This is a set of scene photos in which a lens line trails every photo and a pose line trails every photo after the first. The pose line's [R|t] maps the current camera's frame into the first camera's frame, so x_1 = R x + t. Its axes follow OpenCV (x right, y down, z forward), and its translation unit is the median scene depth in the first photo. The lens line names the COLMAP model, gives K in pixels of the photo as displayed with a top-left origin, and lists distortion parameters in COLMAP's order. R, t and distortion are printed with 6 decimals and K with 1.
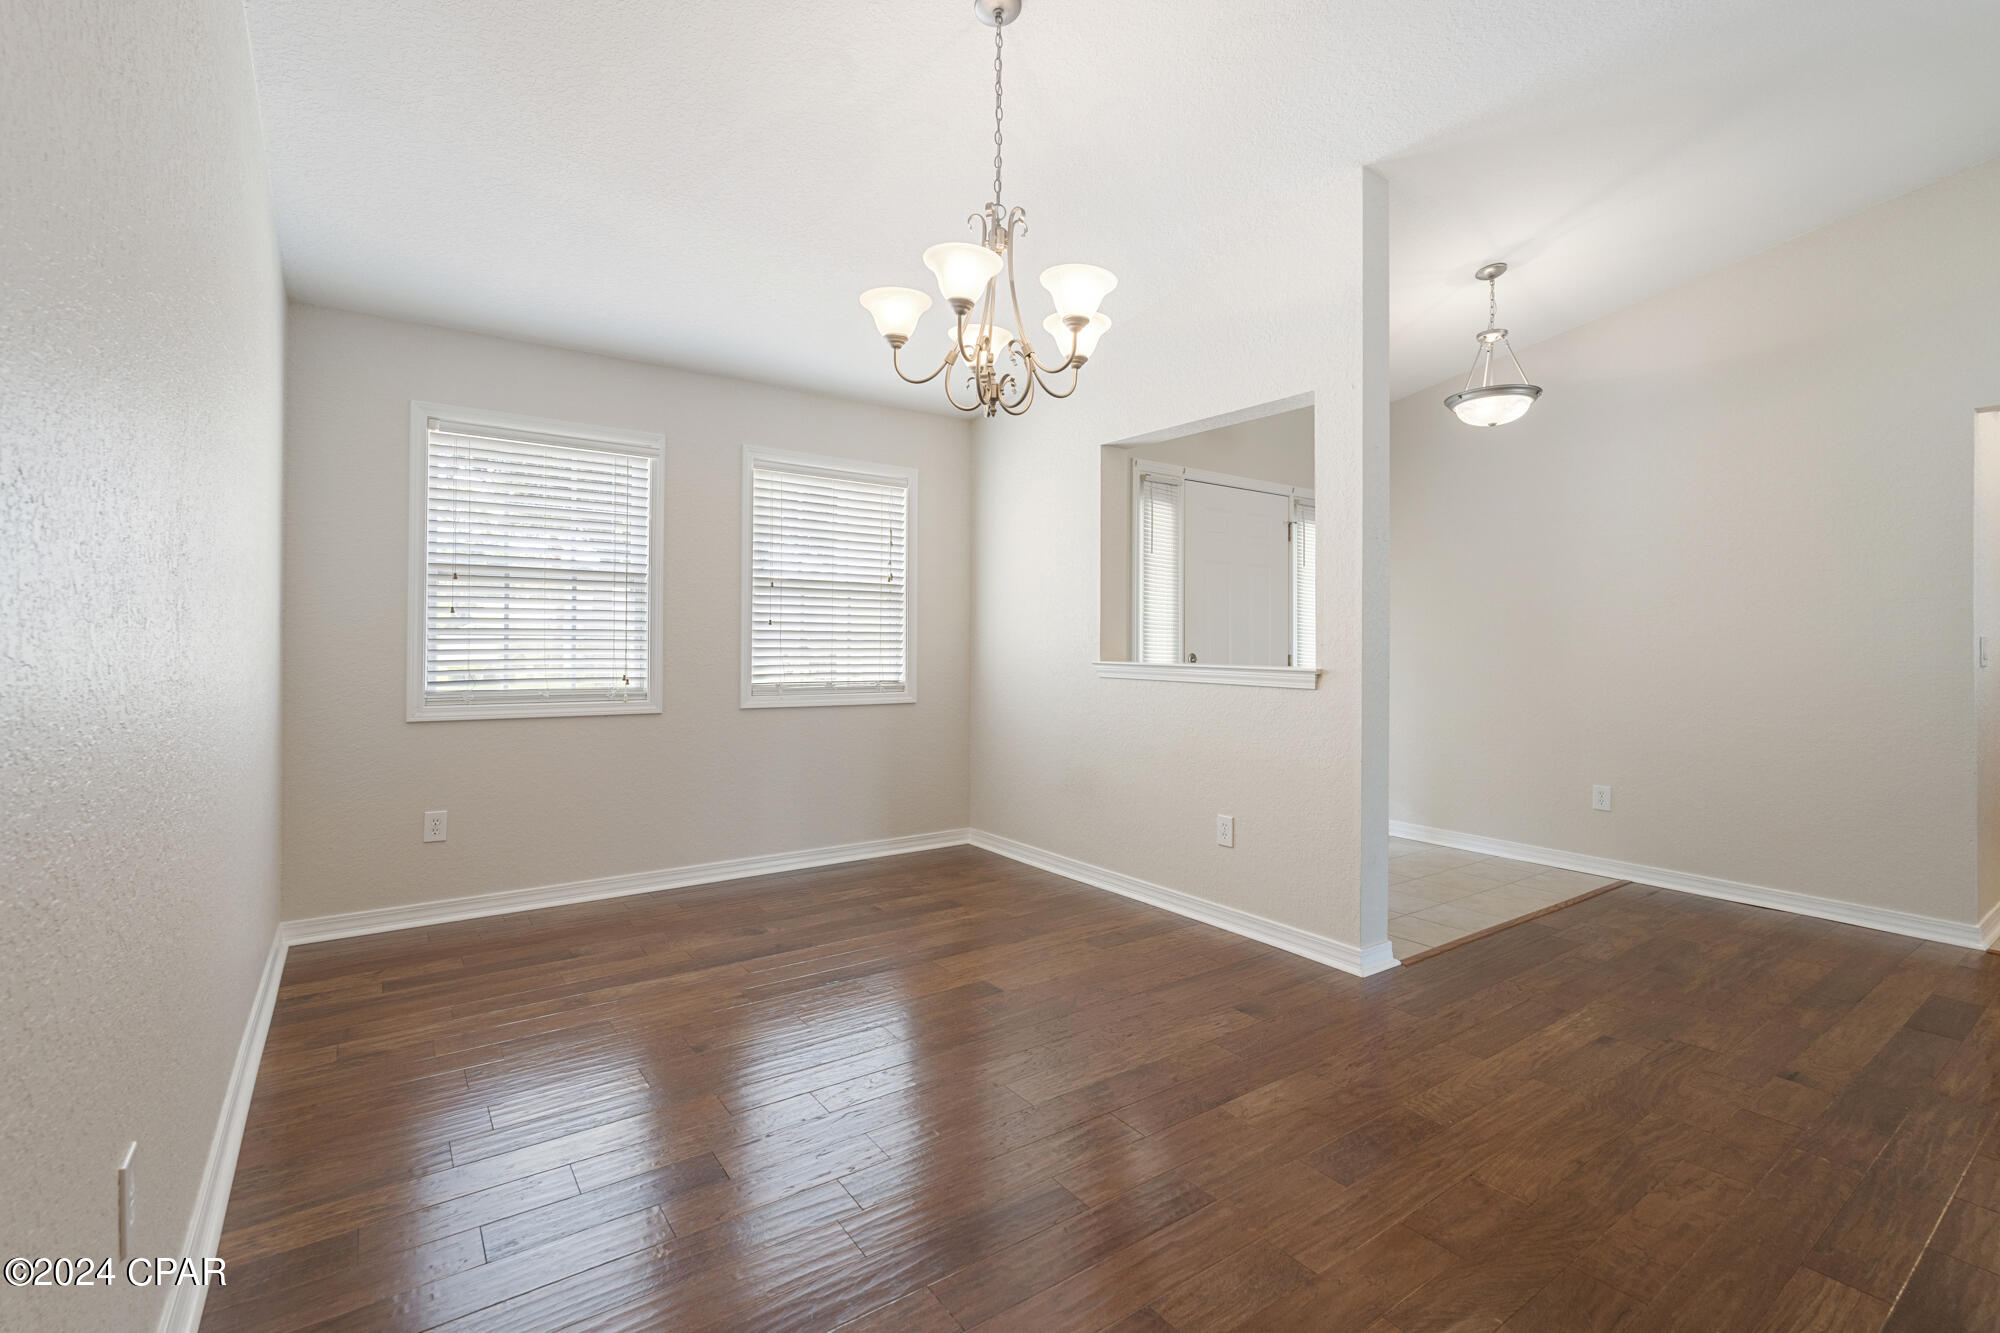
lens RADIAL K [[893.6, 0, 994.8], [0, 893.6, 627.3], [0, 0, 1]] dist [-0.012780, -0.000015]
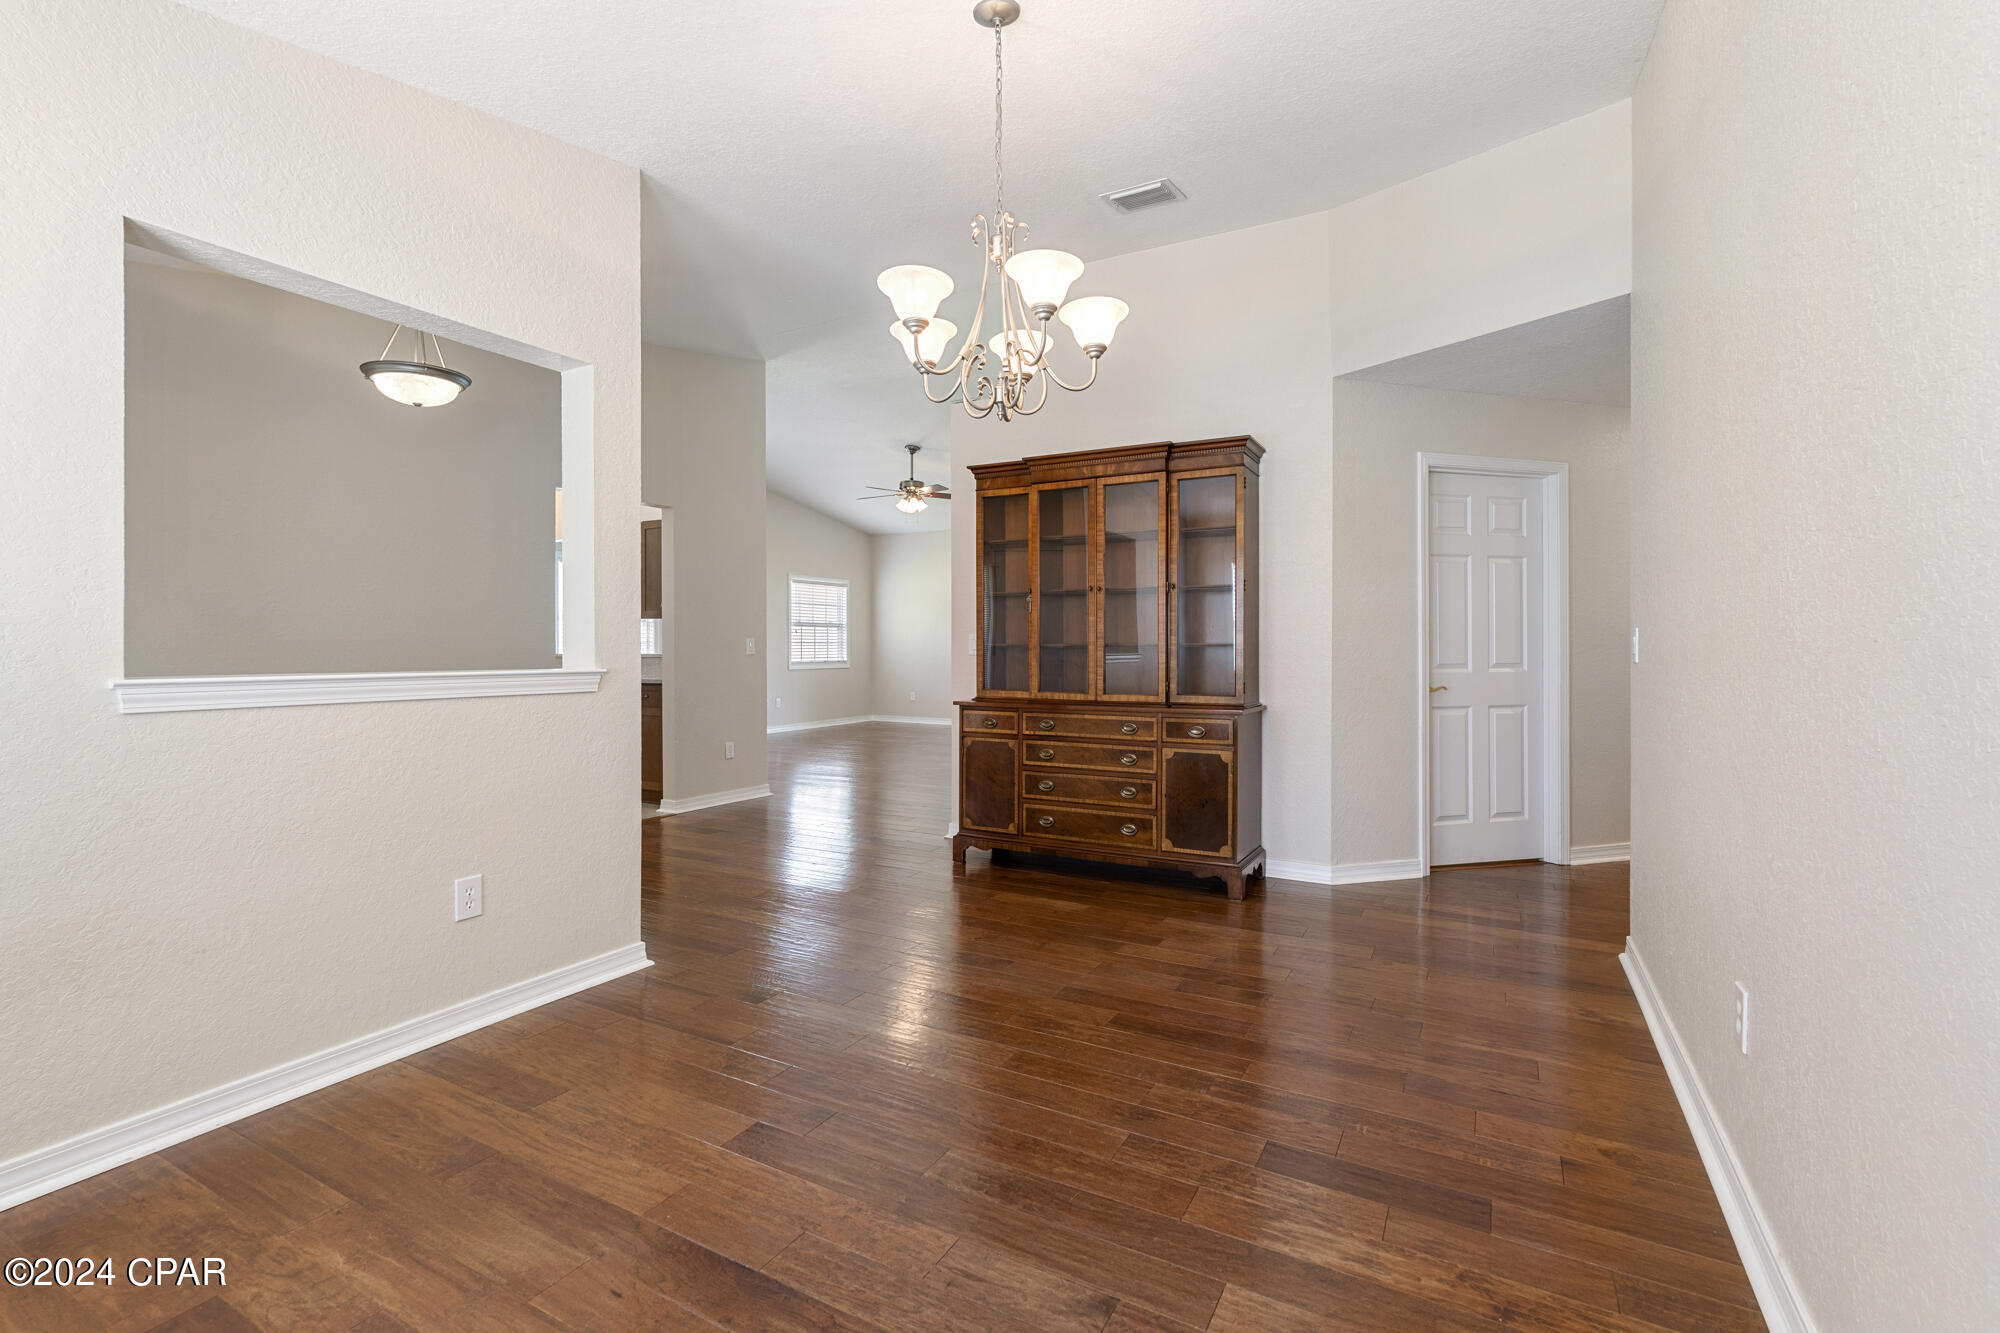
lens RADIAL K [[883.2, 0, 998.7], [0, 883.2, 662.6], [0, 0, 1]] dist [-0.004319, 0.000277]
pose [[-0.437640, -0.020395, 0.898919, -0.575182], [-0.017939, 0.999742, 0.013950, 0.015418], [-0.898971, -0.010021, -0.437893, 0.916490]]
